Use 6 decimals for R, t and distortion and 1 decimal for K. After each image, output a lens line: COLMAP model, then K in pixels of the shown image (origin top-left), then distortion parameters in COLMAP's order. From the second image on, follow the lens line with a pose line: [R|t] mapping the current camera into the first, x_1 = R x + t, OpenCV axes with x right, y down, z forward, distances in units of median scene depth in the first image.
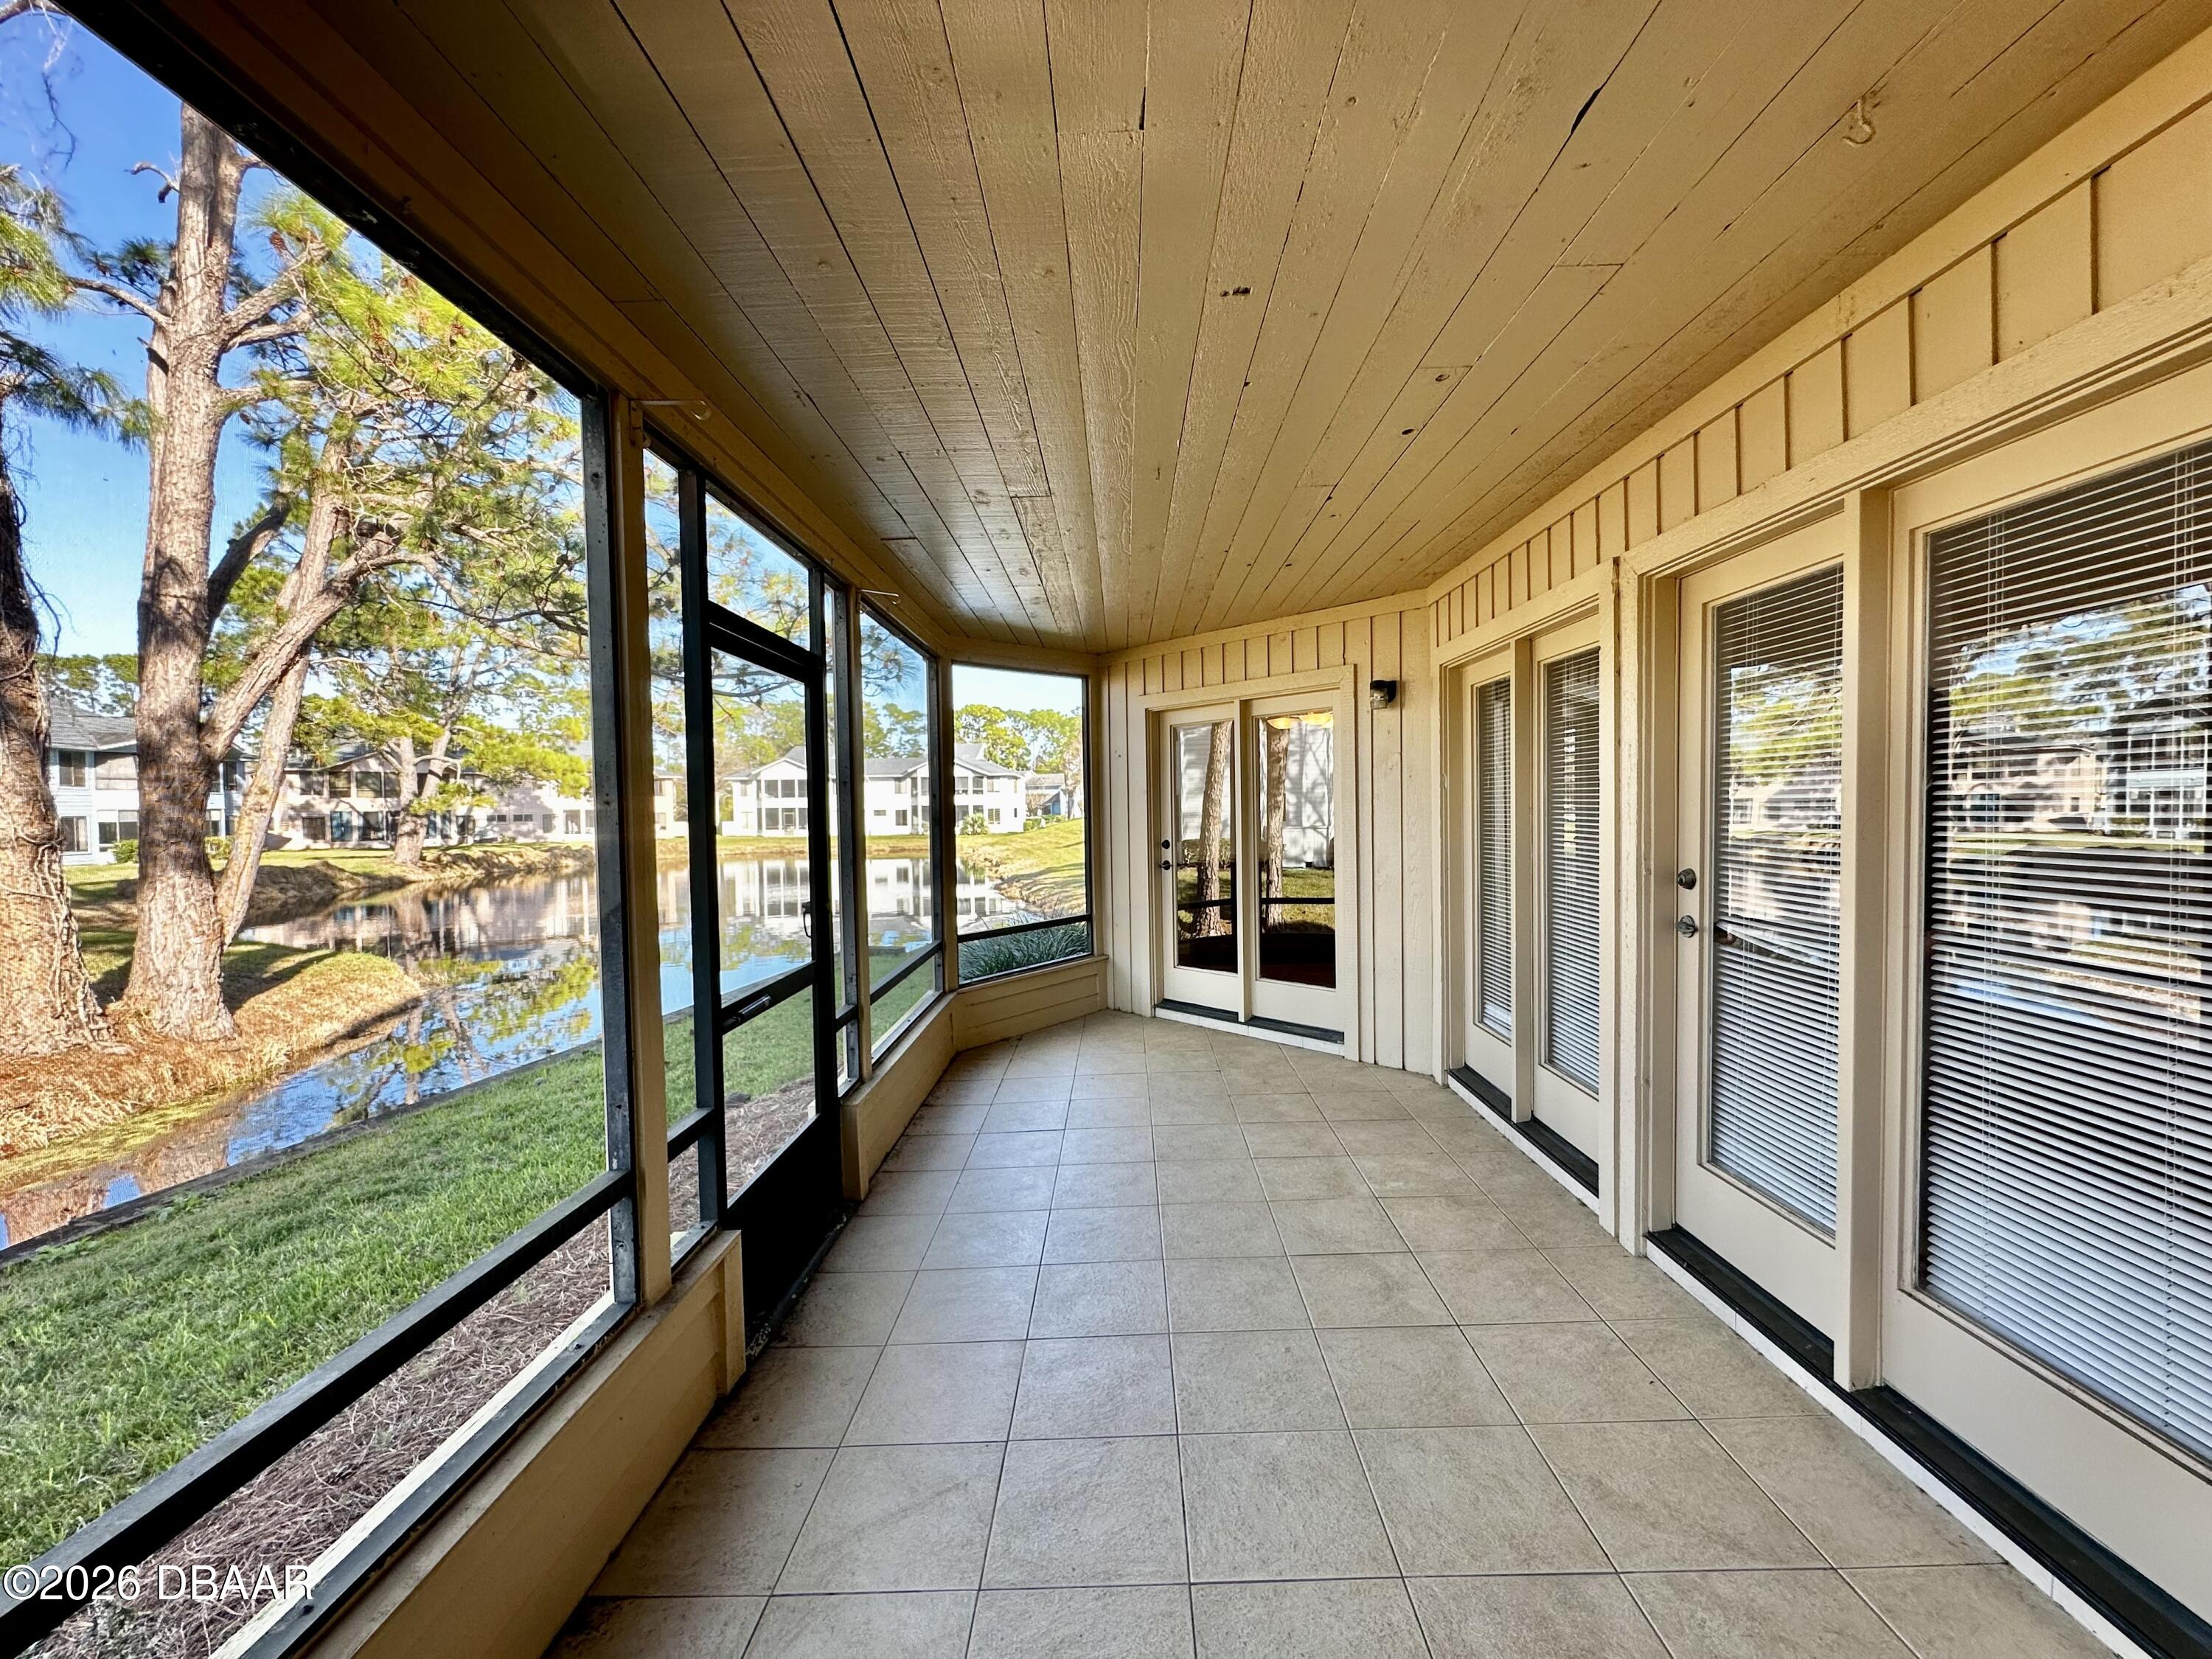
lens RADIAL K [[888.2, 0, 1105.8], [0, 888.2, 837.9], [0, 0, 1]] dist [-0.000513, 0.000053]
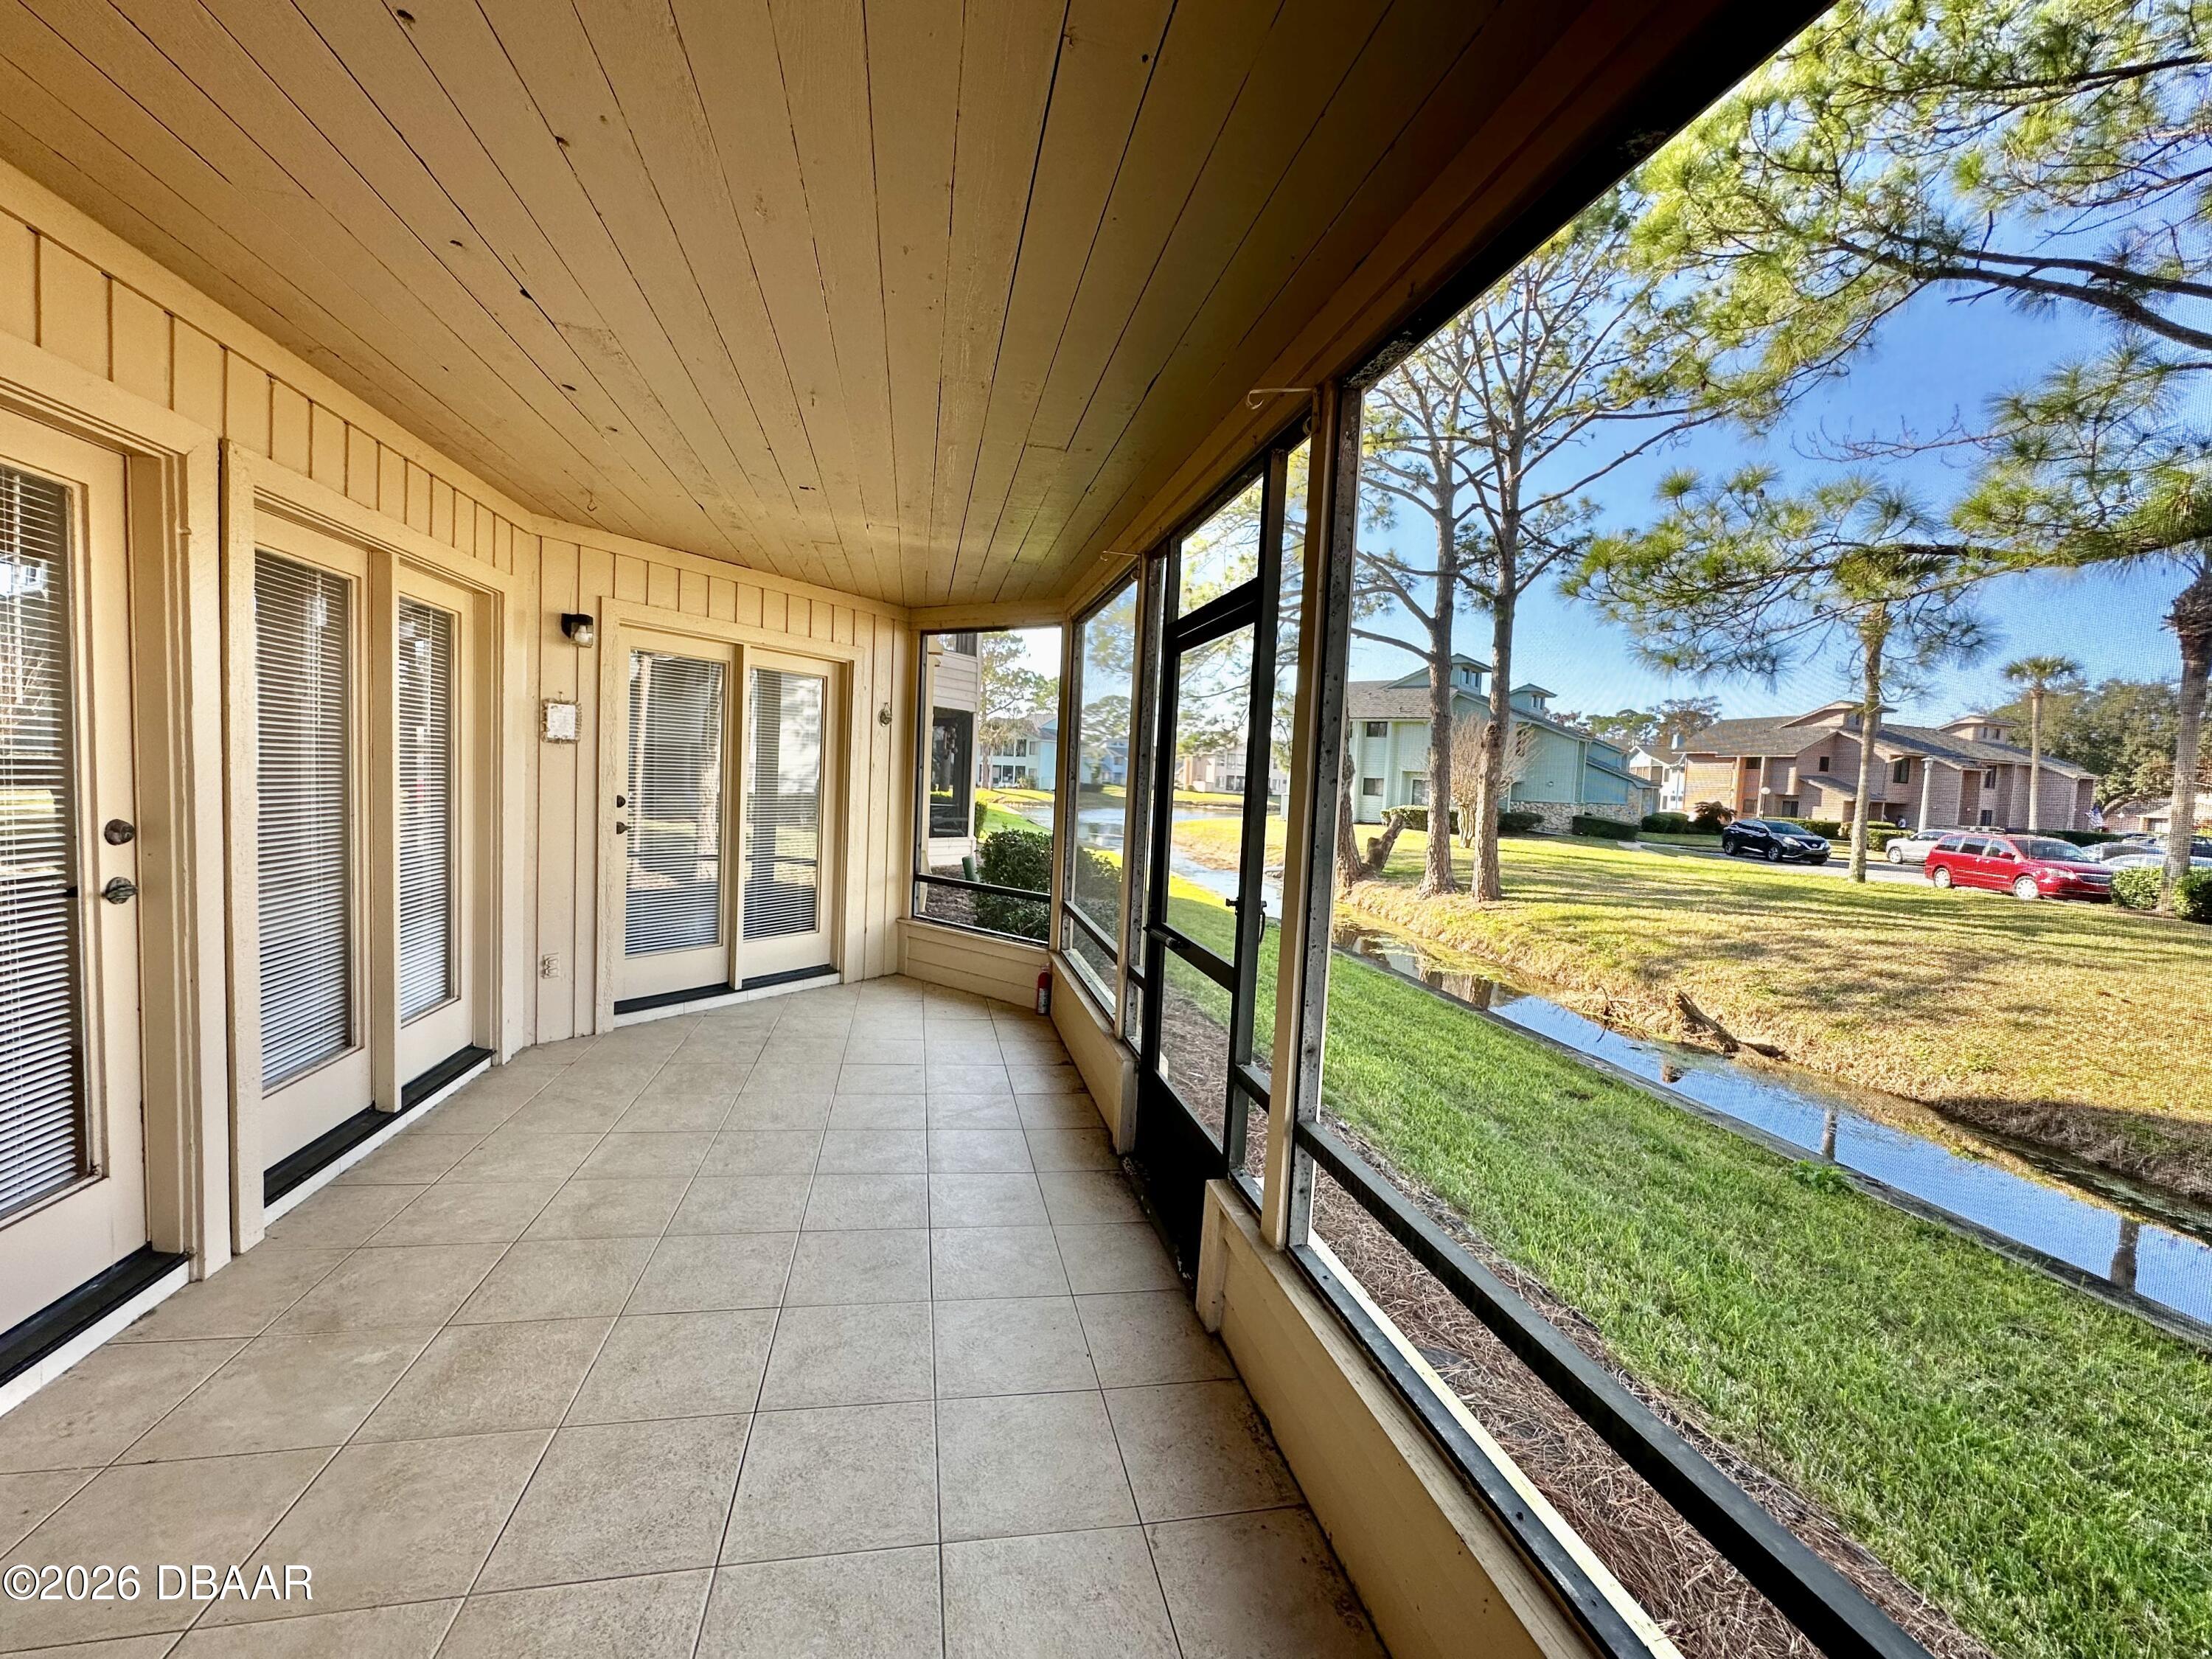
lens RADIAL K [[888.2, 0, 1091.7], [0, 888.2, 835.5], [0, 0, 1]] dist [-0.000513, 0.000053]
pose [[-0.971632, -0.019204, -0.235717, -0.008289], [-0.039589, 0.995841, 0.082055, -0.055841], [0.233160, 0.089059, -0.968352, 2.364211]]
